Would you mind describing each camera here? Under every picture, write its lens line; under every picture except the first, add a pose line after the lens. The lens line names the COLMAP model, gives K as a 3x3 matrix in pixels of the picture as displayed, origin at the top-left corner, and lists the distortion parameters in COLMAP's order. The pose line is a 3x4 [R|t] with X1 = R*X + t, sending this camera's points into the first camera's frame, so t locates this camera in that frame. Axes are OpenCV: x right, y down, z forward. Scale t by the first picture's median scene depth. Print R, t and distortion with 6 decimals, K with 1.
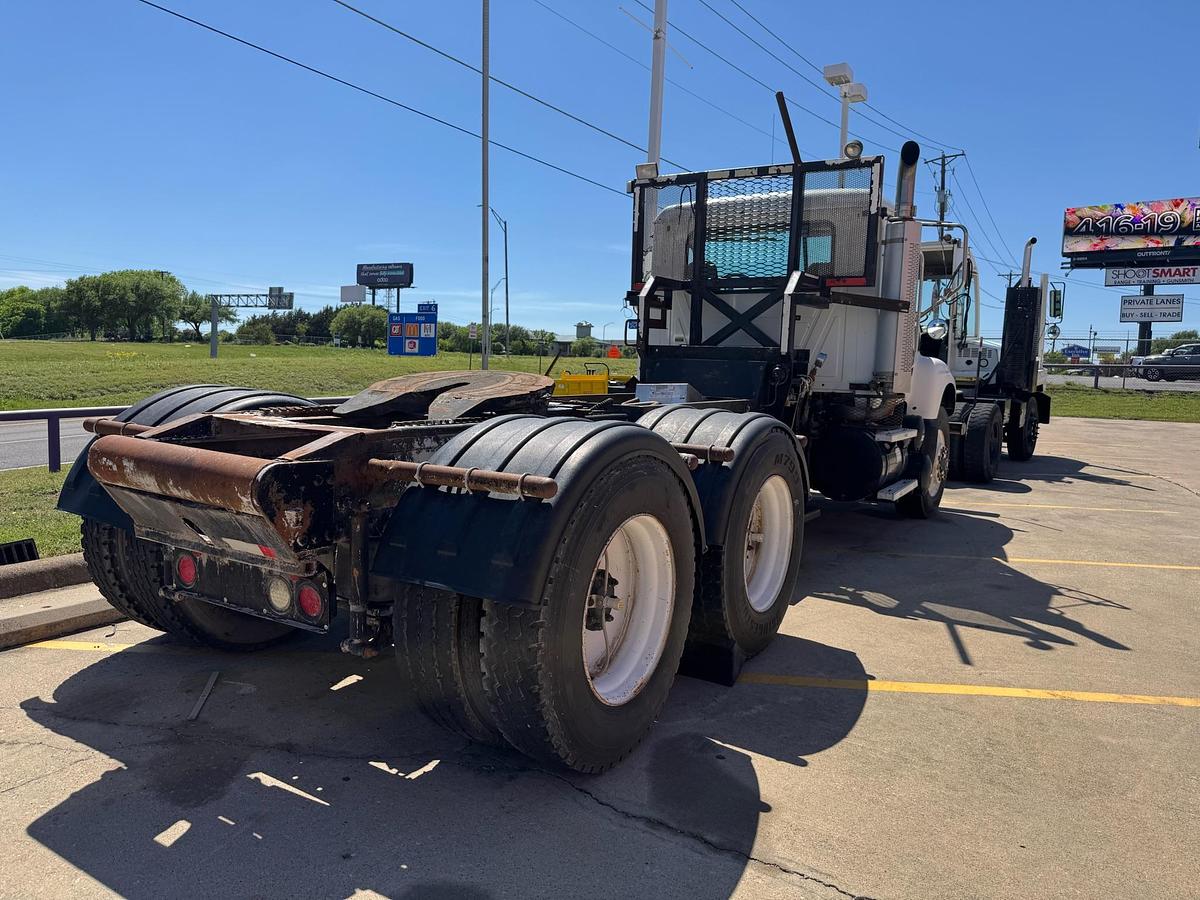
lens RADIAL K [[826.9, 0, 600.0], [0, 826.9, 450.0], [0, 0, 1]] dist [0.042157, -0.038468]
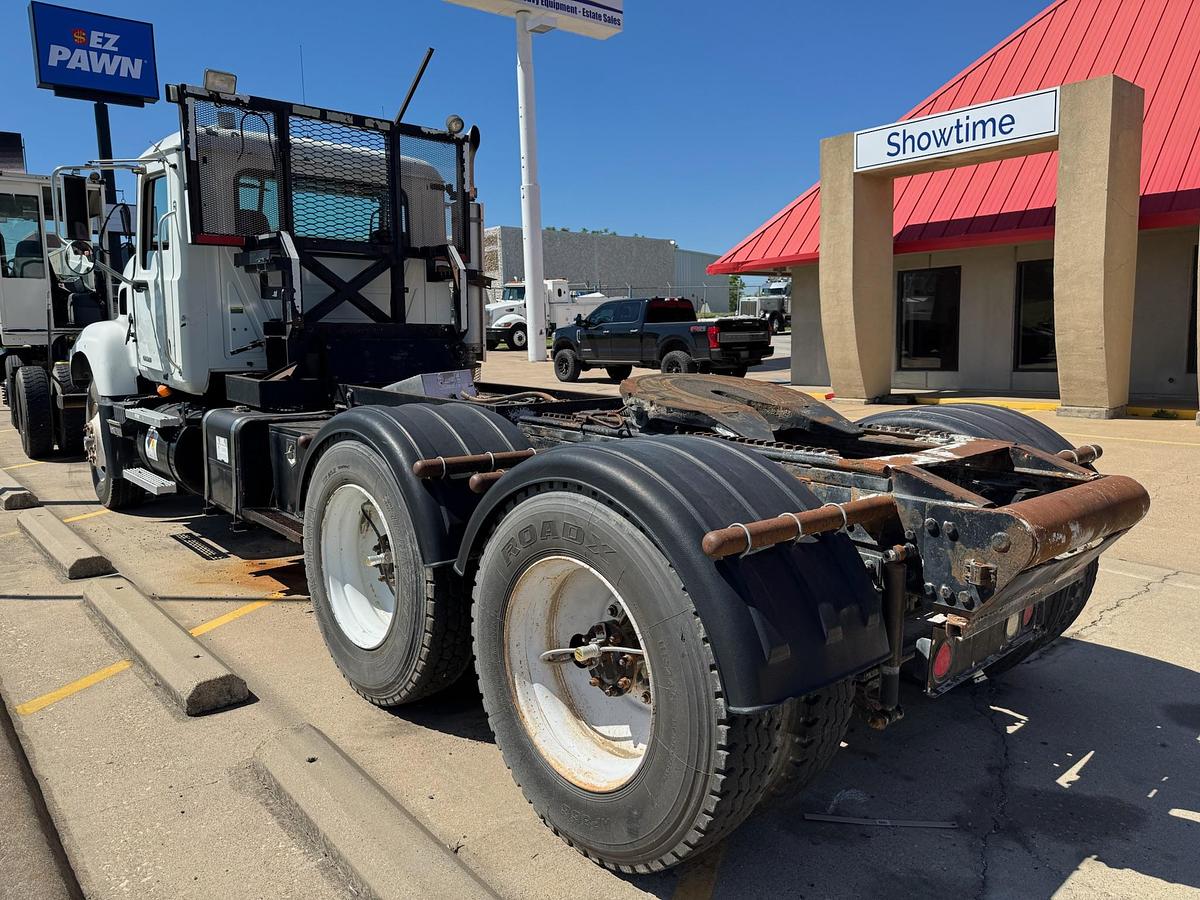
lens RADIAL K [[830.6, 0, 584.4], [0, 830.6, 455.1], [0, 0, 1]] dist [0.048110, -0.043439]
pose [[0.308885, -0.179498, 0.934008, -0.632351], [0.106761, 0.982367, 0.153485, -0.098358], [-0.945089, 0.052307, 0.322601, 0.509015]]
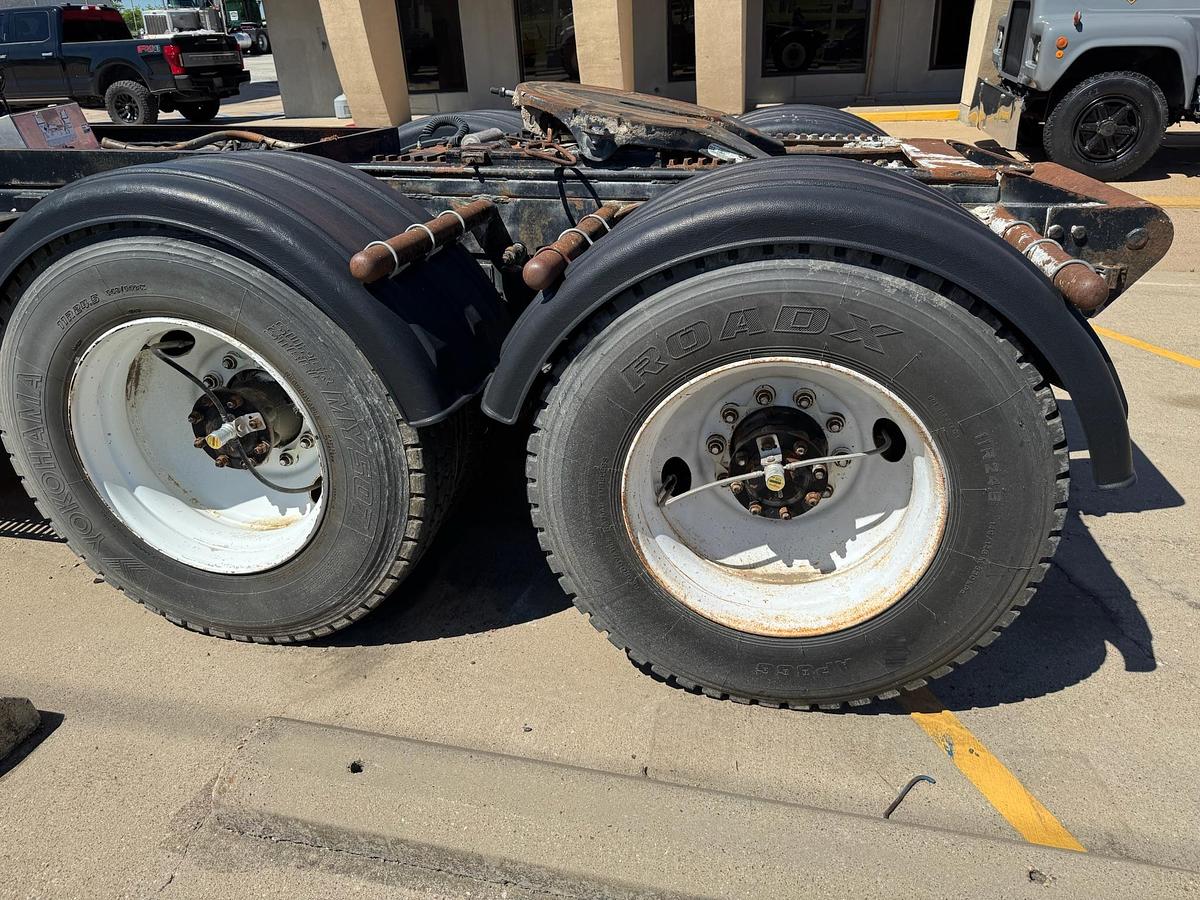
lens RADIAL K [[826.9, 0, 600.0], [0, 826.9, 450.0], [0, 0, 1]] dist [0.042157, -0.038468]
pose [[-0.328684, -0.440430, 0.835457, -0.504888], [0.103907, 0.862372, 0.495498, -0.103645], [-0.938707, 0.249672, -0.237684, 0.751565]]
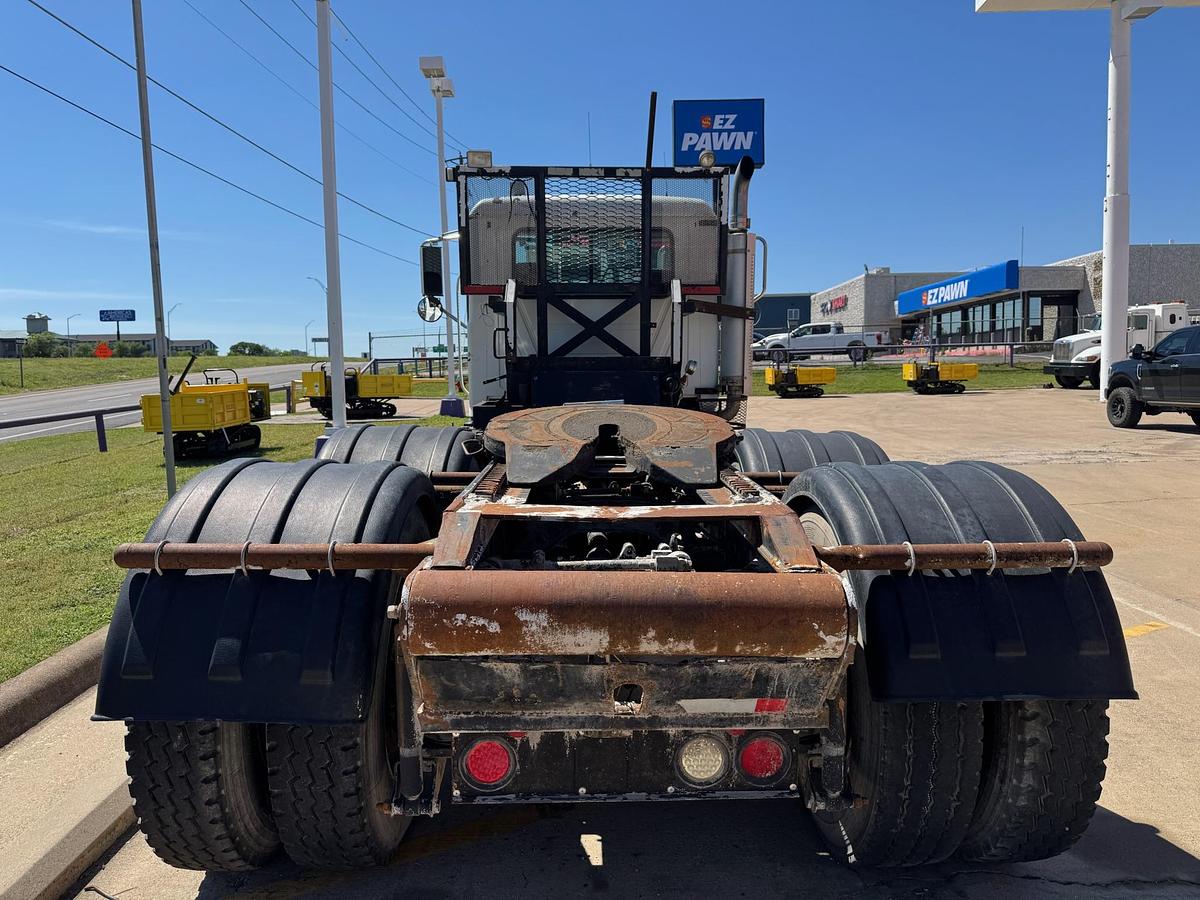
lens RADIAL K [[821.5, 0, 594.0], [0, 821.5, 452.7], [0, 0, 1]] dist [0.085219, -0.110032]
pose [[0.837264, -0.095786, 0.538344, -0.369050], [0.088180, 0.995303, 0.039948, -0.053098], [-0.539642, 0.014024, 0.841778, 0.211270]]
